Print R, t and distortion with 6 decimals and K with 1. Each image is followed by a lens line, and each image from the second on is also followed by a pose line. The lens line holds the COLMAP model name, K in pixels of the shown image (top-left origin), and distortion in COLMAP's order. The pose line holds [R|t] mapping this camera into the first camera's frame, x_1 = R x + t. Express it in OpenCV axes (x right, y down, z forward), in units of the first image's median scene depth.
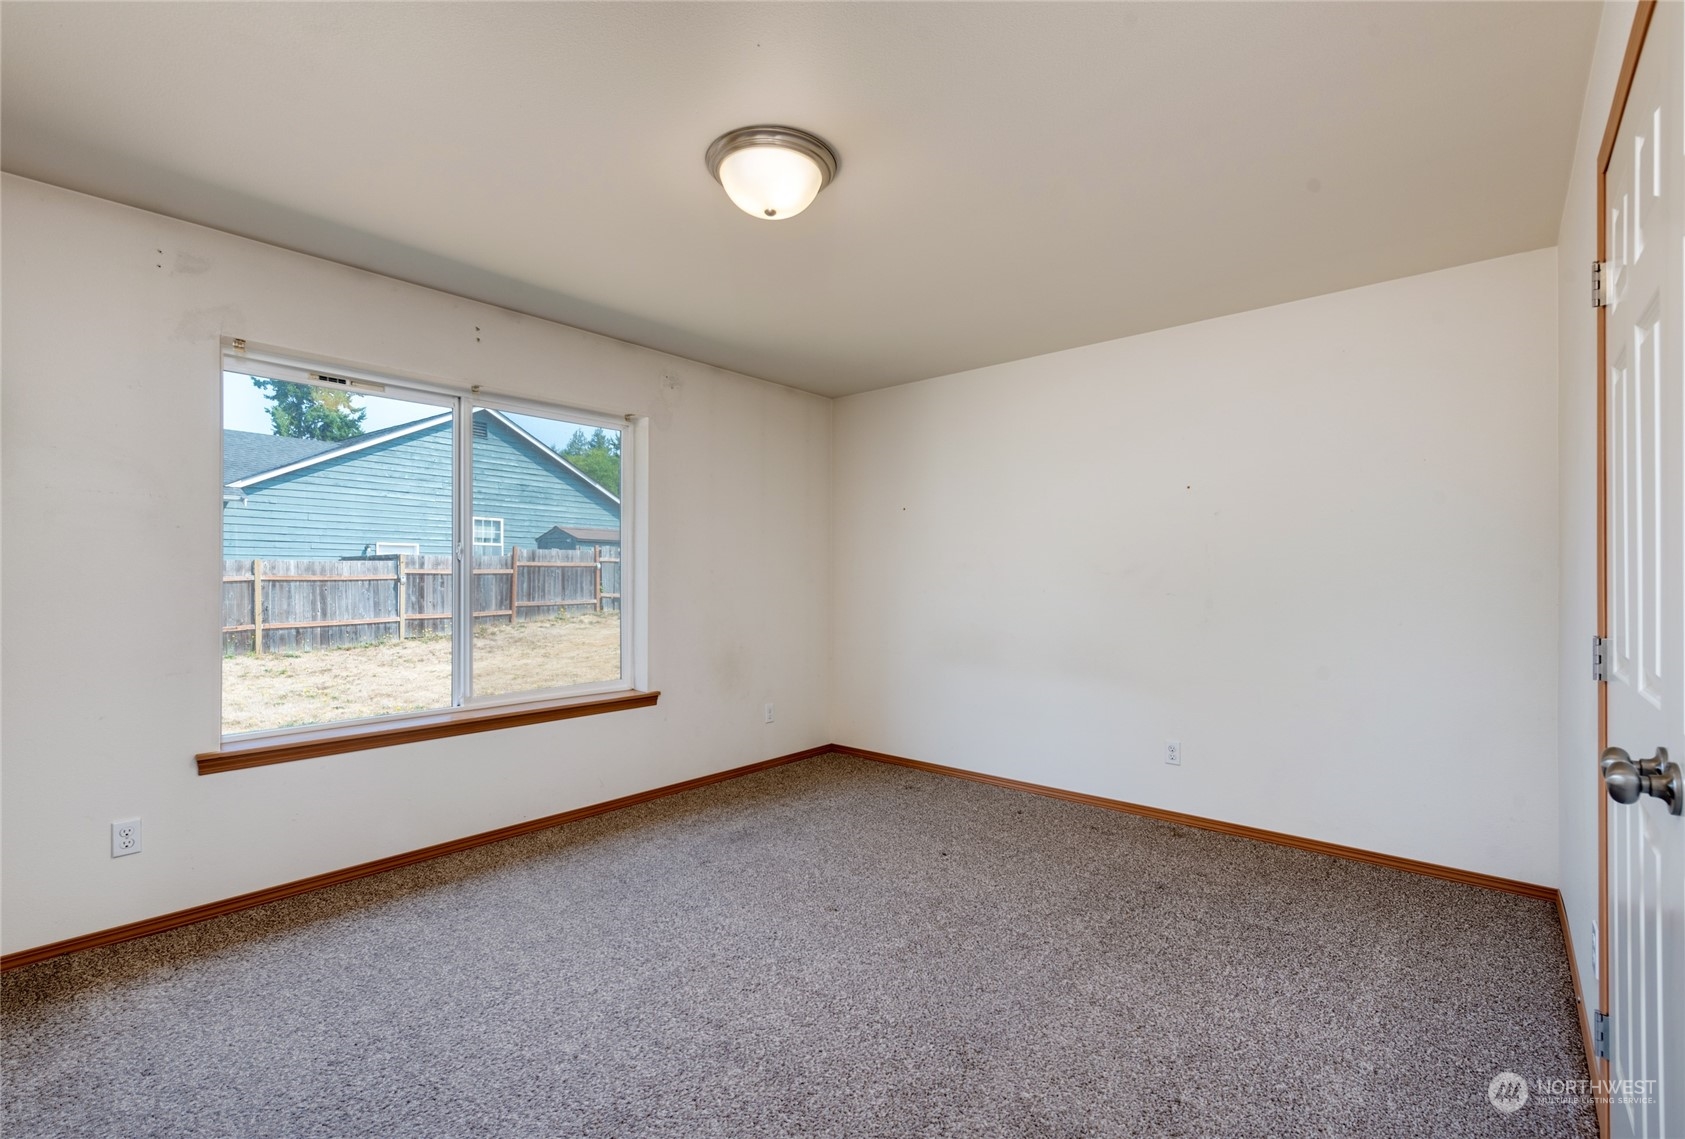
lens RADIAL K [[740.5, 0, 842.5], [0, 740.5, 569.5], [0, 0, 1]] dist [-0.001318, -0.000173]
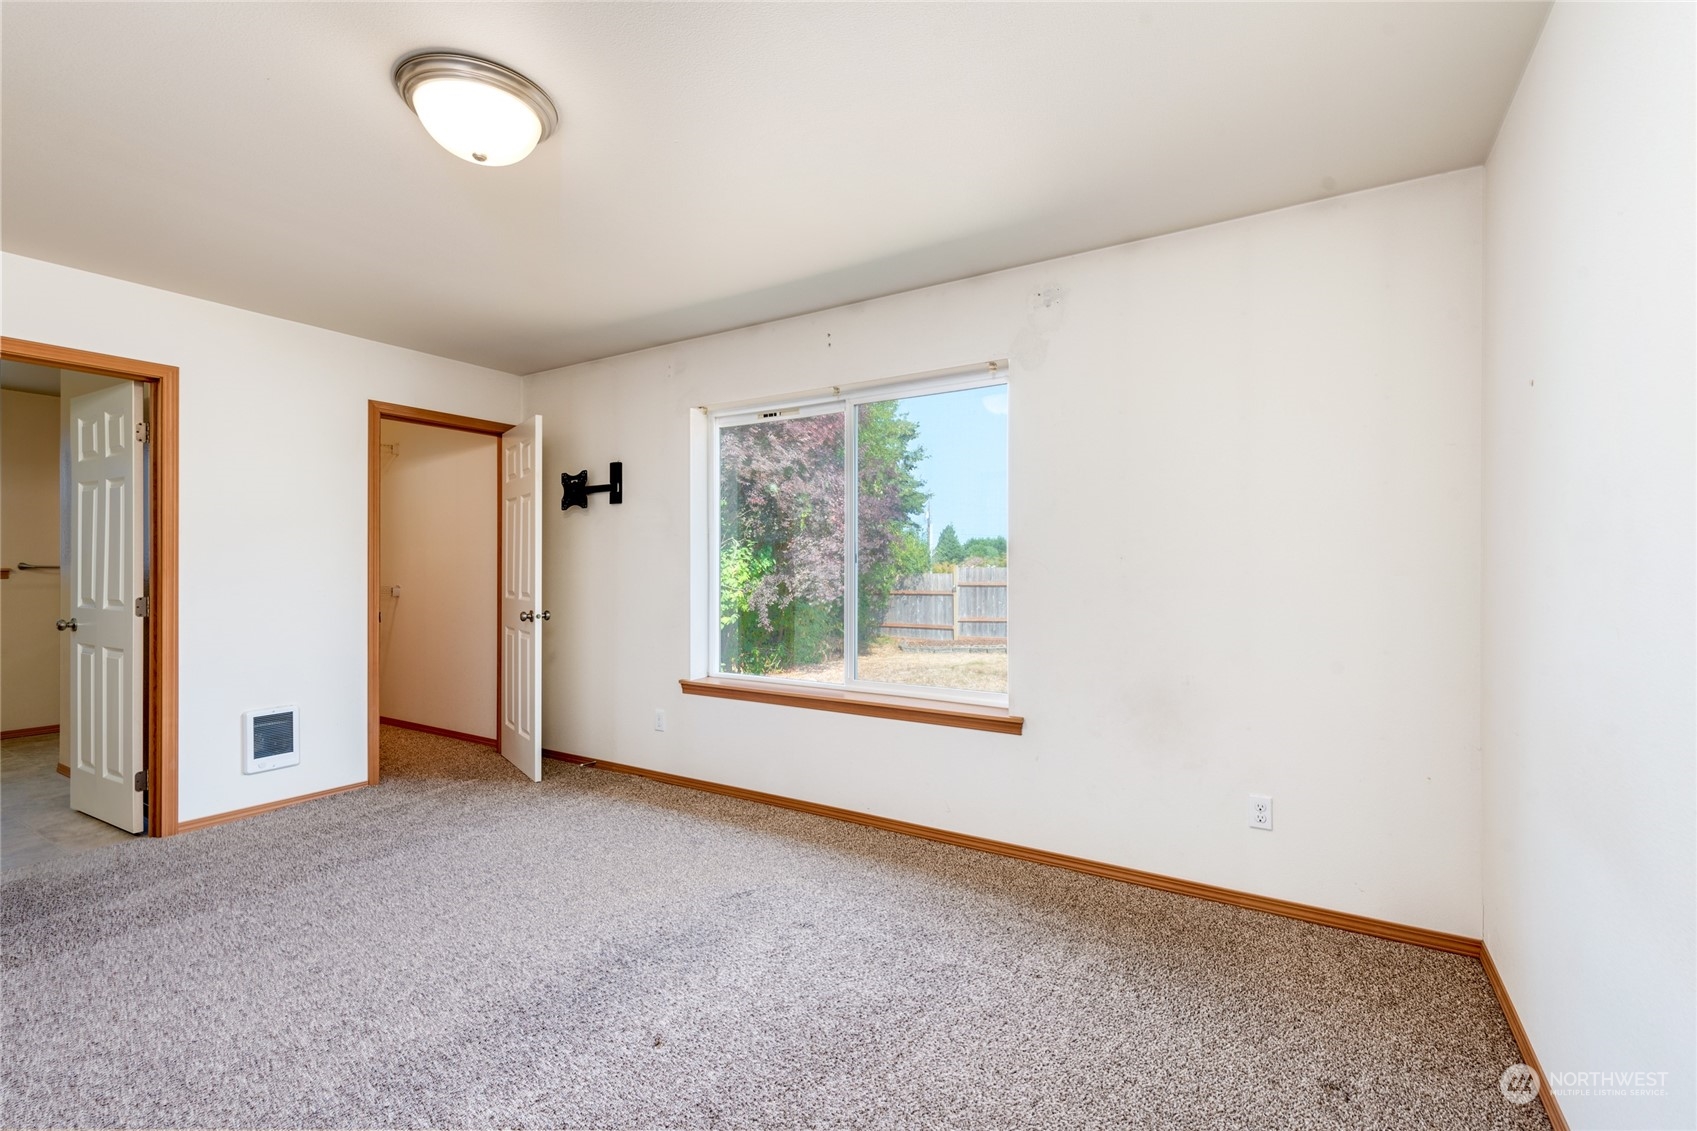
lens RADIAL K [[735.8, 0, 848.5], [0, 735.8, 572.7], [0, 0, 1]] dist [0.014826, -0.006927]
pose [[0.154795, 0.009320, -0.987903, 0.629025], [0.009677, 0.999893, 0.010950, 0.007454], [0.987899, -0.011255, 0.154689, 0.959558]]
